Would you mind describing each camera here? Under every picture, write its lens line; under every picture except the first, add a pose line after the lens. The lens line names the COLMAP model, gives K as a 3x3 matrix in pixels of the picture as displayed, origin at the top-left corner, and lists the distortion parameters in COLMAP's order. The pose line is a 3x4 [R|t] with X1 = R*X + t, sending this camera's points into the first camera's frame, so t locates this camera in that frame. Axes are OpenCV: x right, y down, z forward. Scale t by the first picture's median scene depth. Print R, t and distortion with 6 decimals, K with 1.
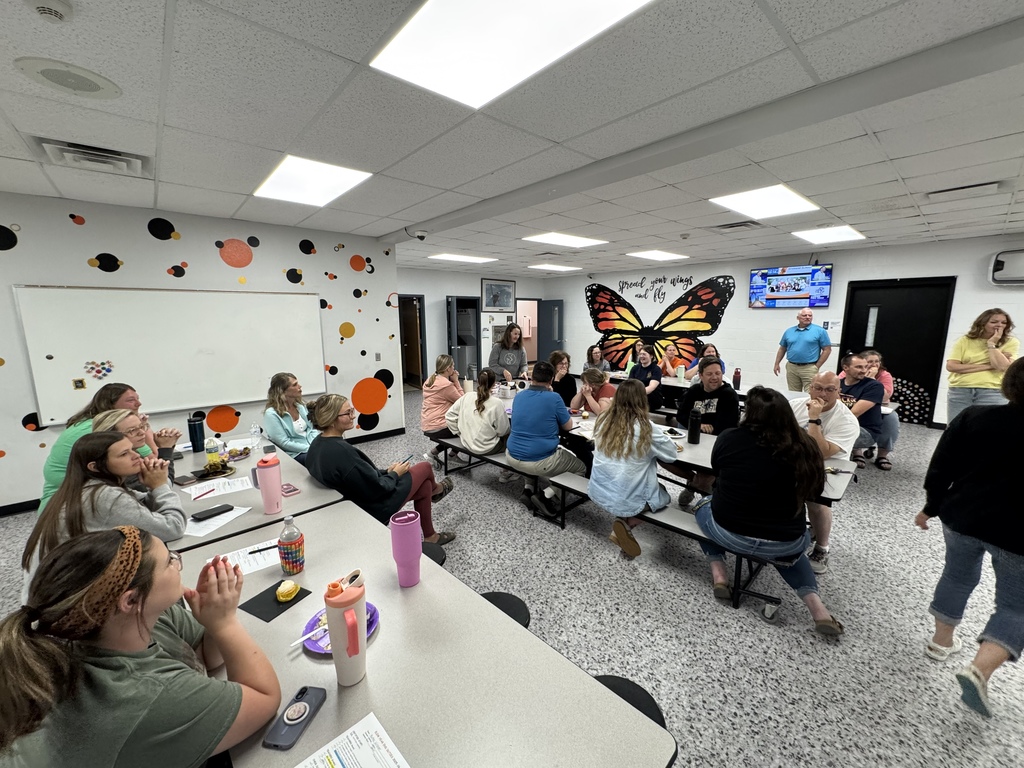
lens RADIAL K [[412.9, 0, 514.7], [0, 412.9, 385.2], [0, 0, 1]] dist [-0.004093, -0.000081]
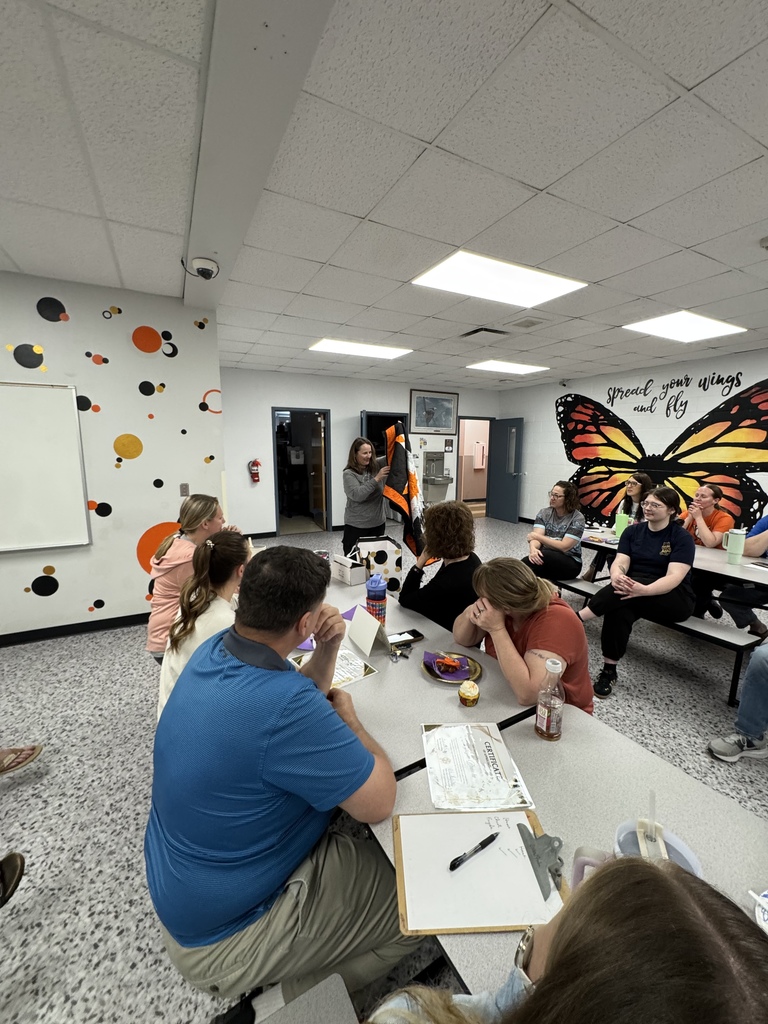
lens RADIAL K [[412.9, 0, 385.1], [0, 412.9, 510.1], [0, 0, 1]] dist [-0.004093, -0.000081]
pose [[0.969626, 0.048535, -0.239728, 0.072015], [-0.051876, 0.998624, -0.007640, -0.028829], [0.239027, 0.019844, 0.970810, 0.267737]]
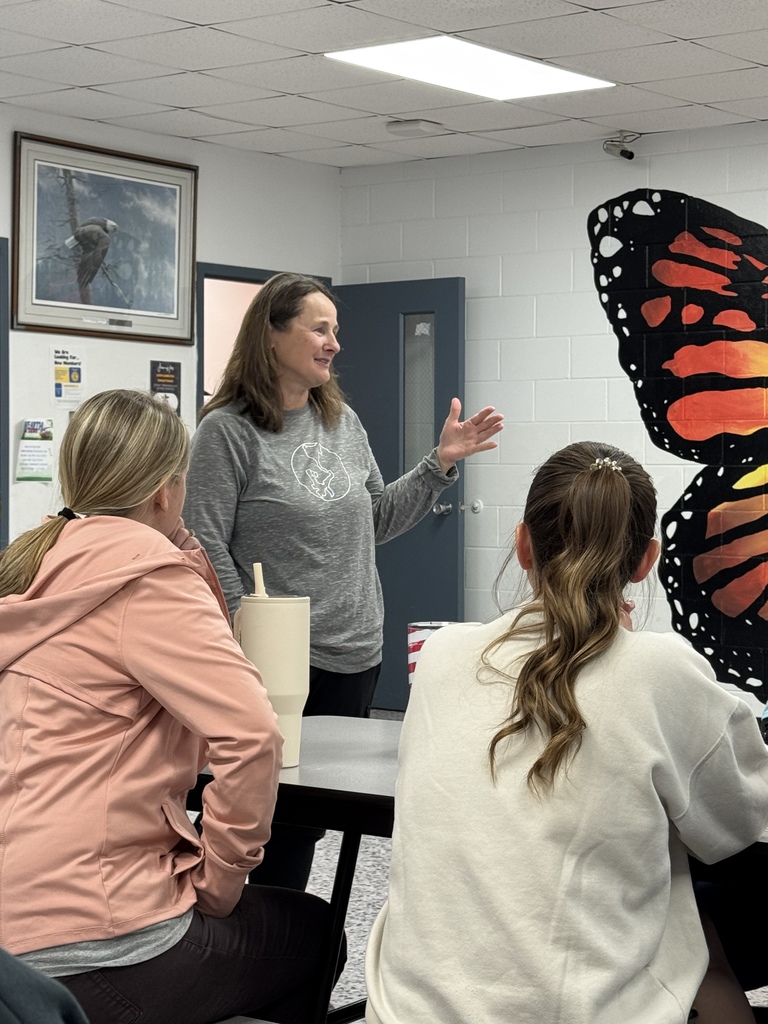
lens RADIAL K [[2155.8, 0, 381.3], [0, 2155.8, 507.7], [0, 0, 1]] dist [0.127925, 0.000000]
pose [[0.981824, 0.005641, 0.189709, -0.108728], [0.023356, 0.988369, -0.150270, 0.035634], [-0.188350, 0.151970, 0.970273, 0.129393]]
